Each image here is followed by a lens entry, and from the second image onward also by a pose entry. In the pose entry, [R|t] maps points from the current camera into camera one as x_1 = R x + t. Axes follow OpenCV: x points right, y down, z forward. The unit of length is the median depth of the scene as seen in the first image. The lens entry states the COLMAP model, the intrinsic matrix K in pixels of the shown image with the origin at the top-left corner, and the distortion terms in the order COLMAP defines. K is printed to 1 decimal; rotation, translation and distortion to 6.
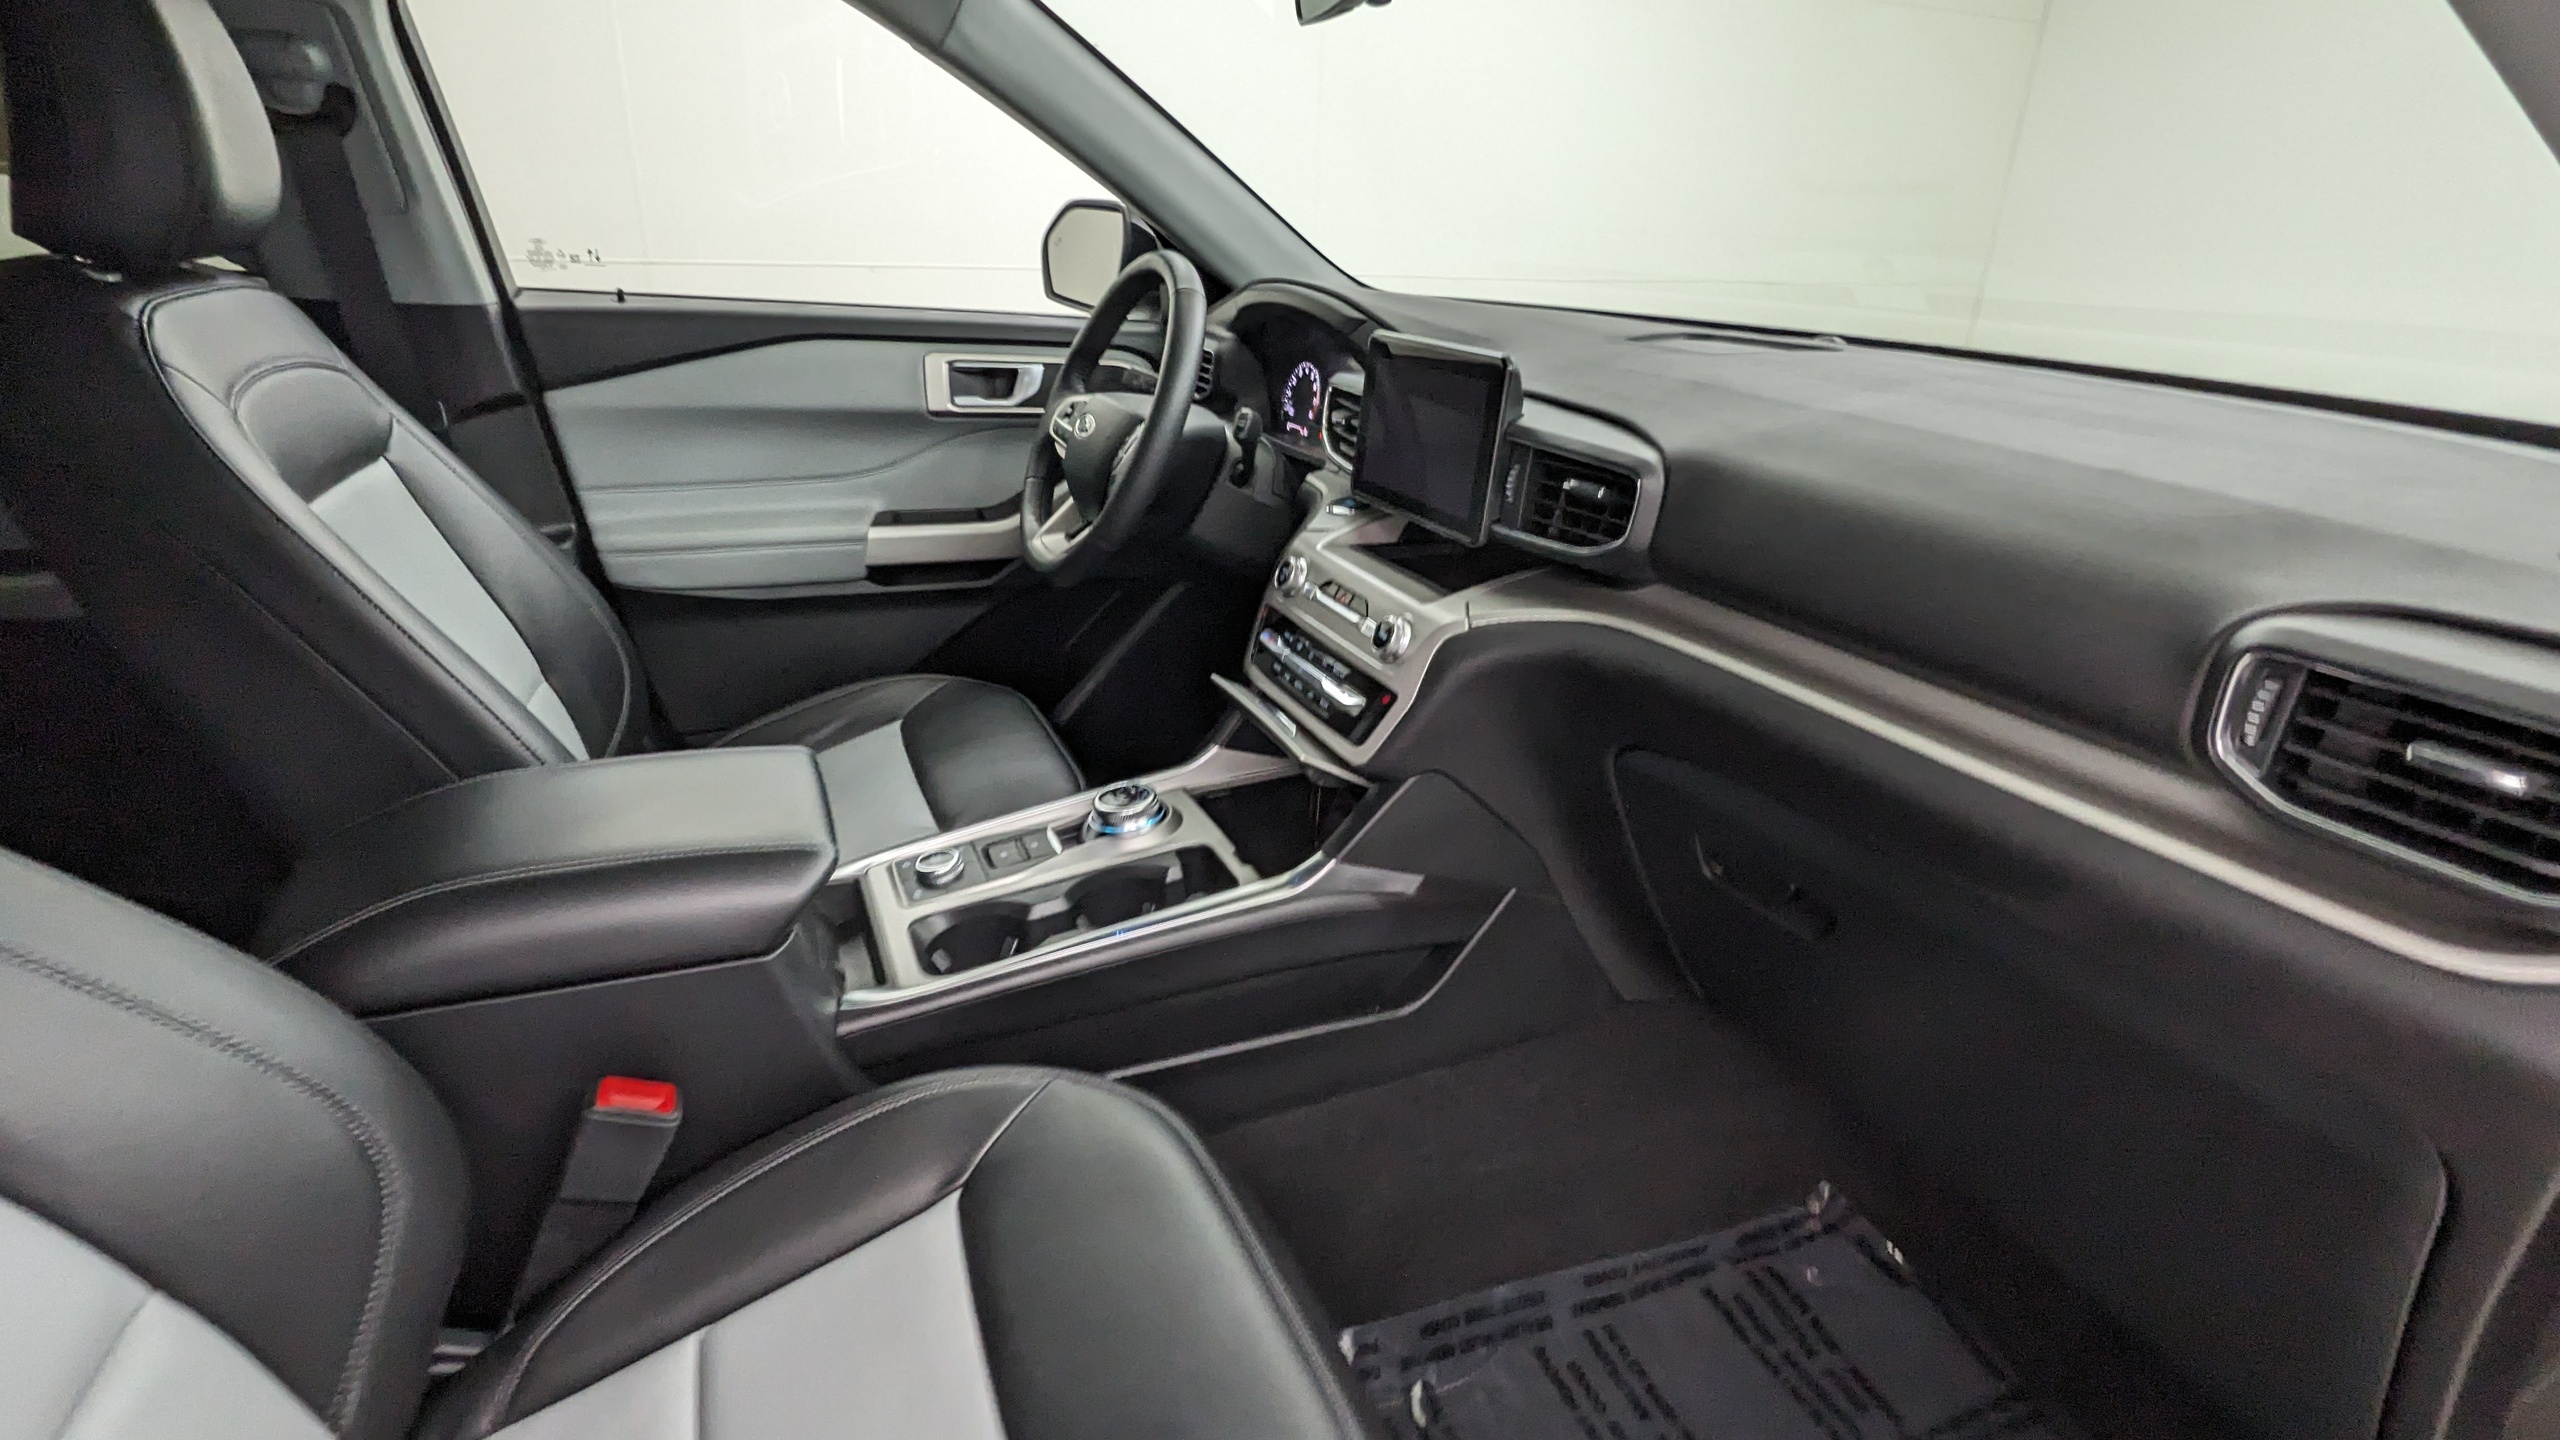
lens RADIAL K [[1245.5, 0, 1294.0], [0, 1245.5, 716.0], [0, 0, 1]] dist [-0.000084, 0.000052]
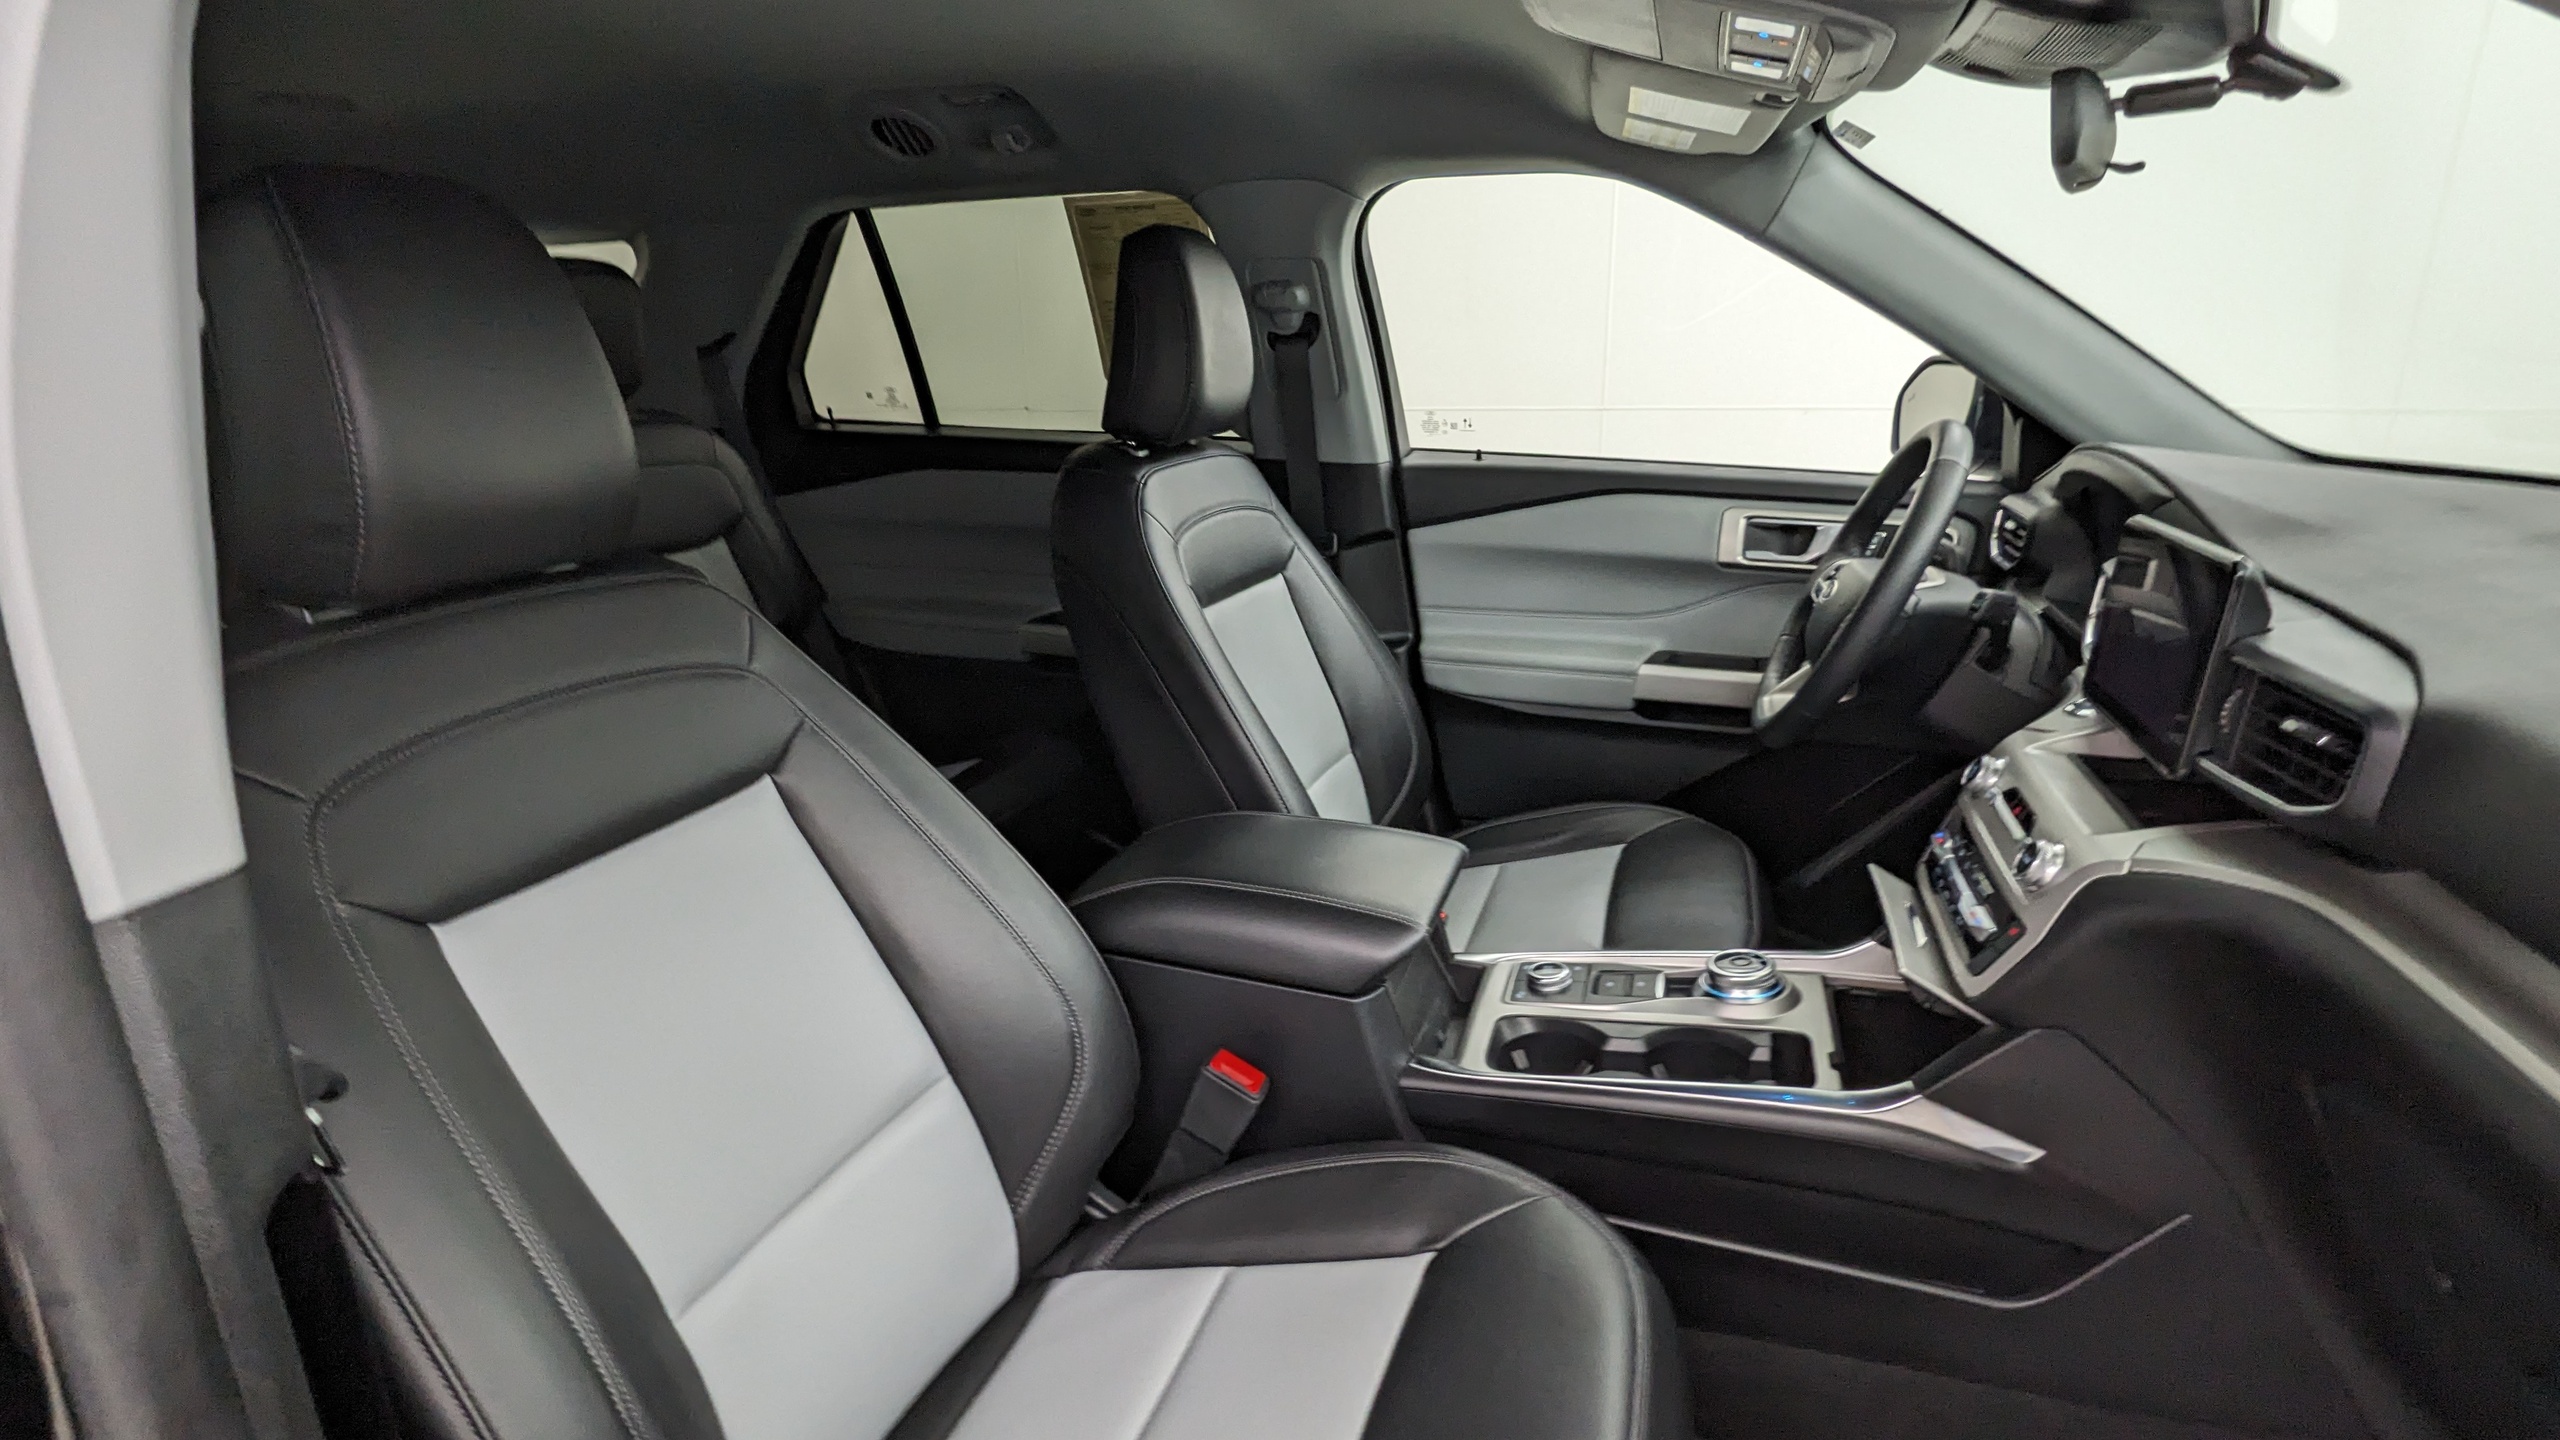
lens RADIAL K [[1255.3, 0, 1280.0], [0, 1255.3, 720.0], [0, 0, 1]] dist [-0.000690, 0.000395]
pose [[0.735547, 0.148496, -0.660999, 0.226562], [-0.209960, 0.977610, -0.014015, -0.033768], [0.644118, 0.149092, 0.750256, -0.015476]]
